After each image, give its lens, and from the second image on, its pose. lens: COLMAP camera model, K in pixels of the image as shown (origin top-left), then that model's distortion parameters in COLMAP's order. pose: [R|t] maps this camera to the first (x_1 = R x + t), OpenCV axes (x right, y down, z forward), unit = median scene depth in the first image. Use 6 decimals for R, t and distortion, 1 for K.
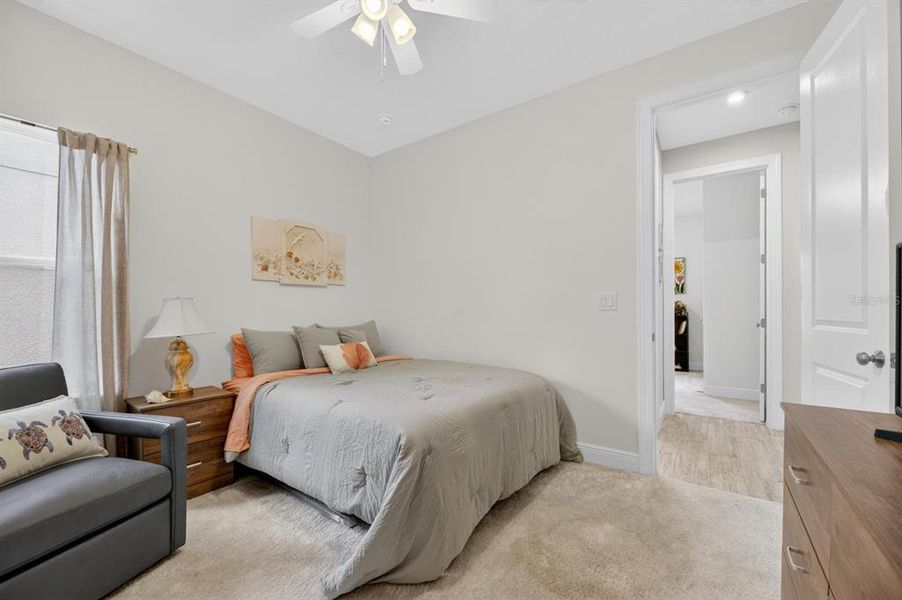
lens RADIAL K [[363.4, 0, 453.6], [0, 363.4, 301.6], [0, 0, 1]] dist [-0.002156, -0.000955]
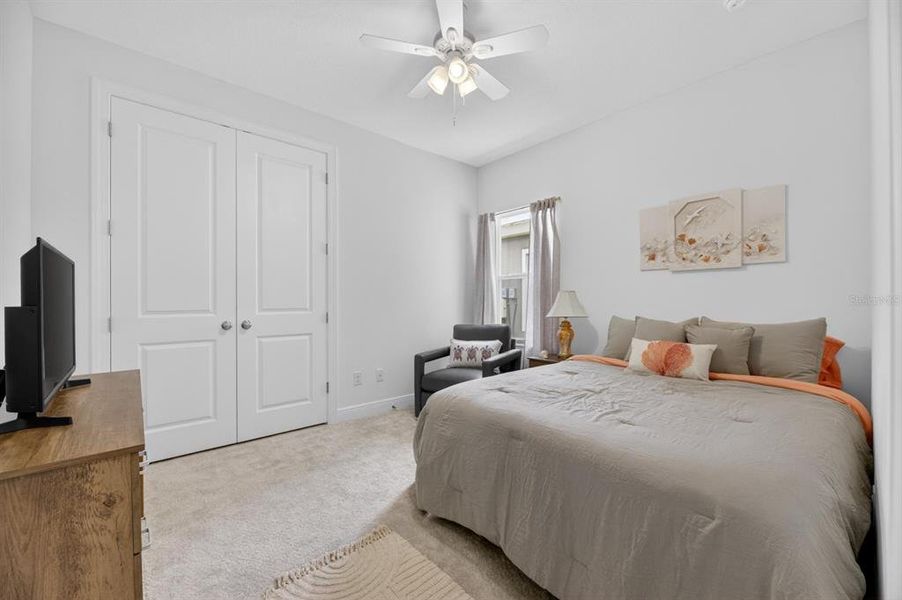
lens RADIAL K [[363.4, 0, 453.6], [0, 363.4, 301.6], [0, 0, 1]] dist [-0.002156, -0.000955]
pose [[-0.226232, 0.000360, -0.974073, 0.537688], [0.017622, 0.999838, -0.003724, 0.021036], [0.973914, -0.018007, -0.226201, 0.648956]]
